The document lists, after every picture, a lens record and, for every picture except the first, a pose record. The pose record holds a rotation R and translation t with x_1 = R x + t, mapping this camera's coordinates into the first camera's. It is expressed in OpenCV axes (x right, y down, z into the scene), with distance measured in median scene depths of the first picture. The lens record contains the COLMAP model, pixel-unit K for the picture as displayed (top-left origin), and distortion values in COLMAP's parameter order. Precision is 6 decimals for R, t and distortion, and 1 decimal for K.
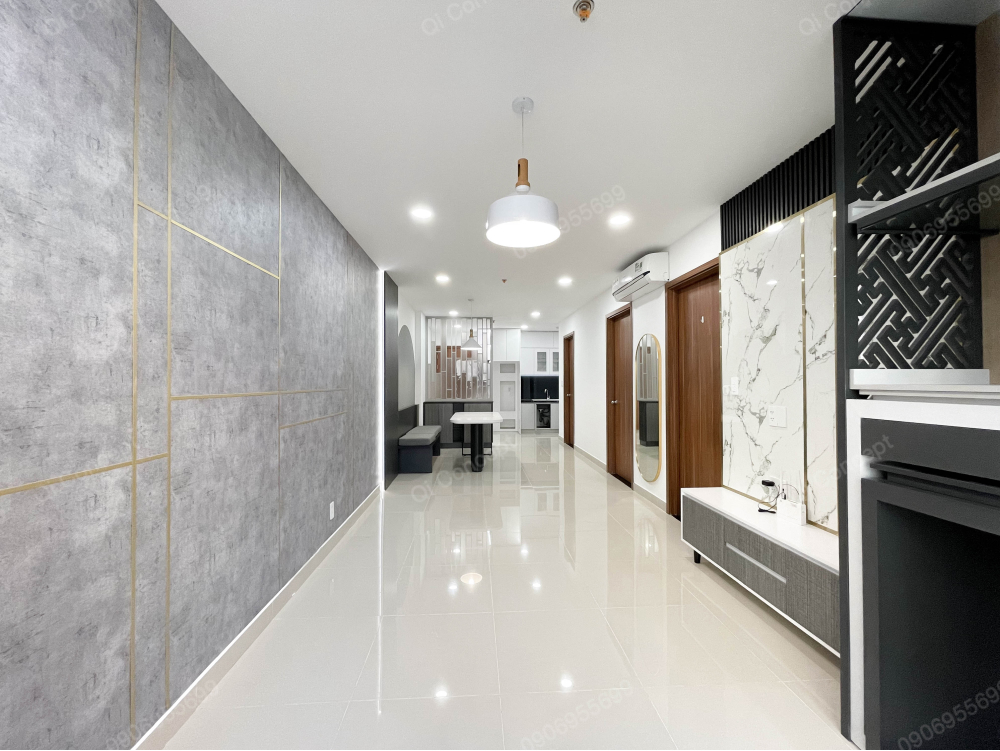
lens RADIAL K [[404.8, 0, 506.0], [0, 404.8, 375.5], [0, 0, 1]] dist [-0.000760, -0.000265]
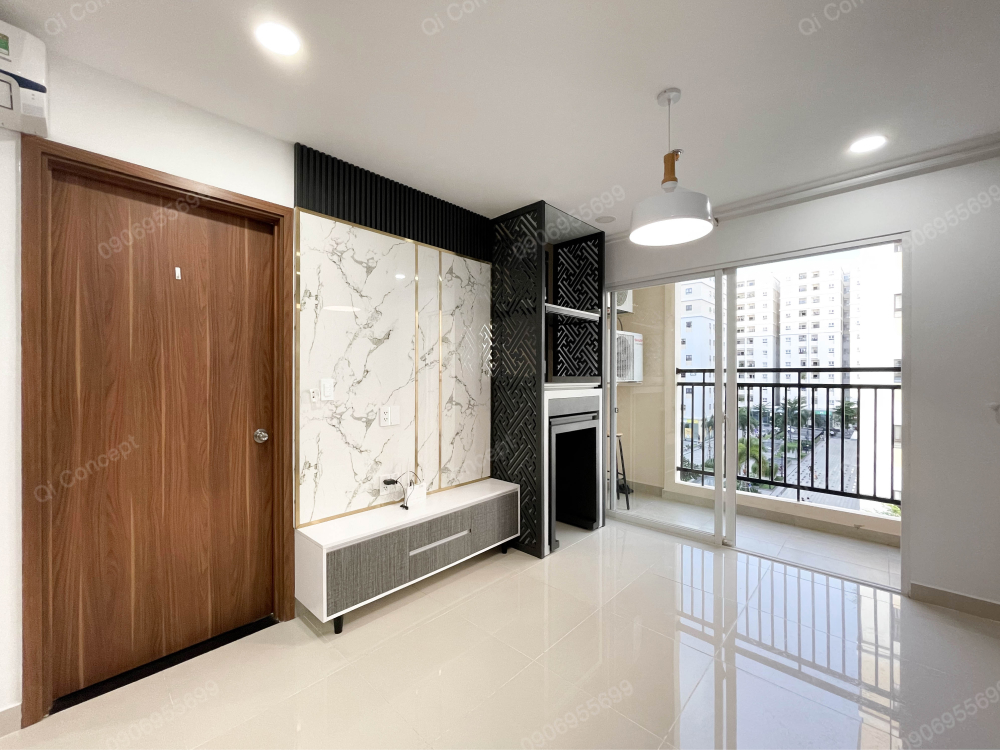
lens RADIAL K [[404.8, 0, 499.6], [0, 404.8, 374.3], [0, 0, 1]] dist [-0.000760, -0.000265]
pose [[-0.671020, 0.003541, 0.741430, -0.295522], [-0.010744, 0.999837, -0.014500, 0.003606], [-0.741361, -0.017695, -0.670873, 1.430534]]
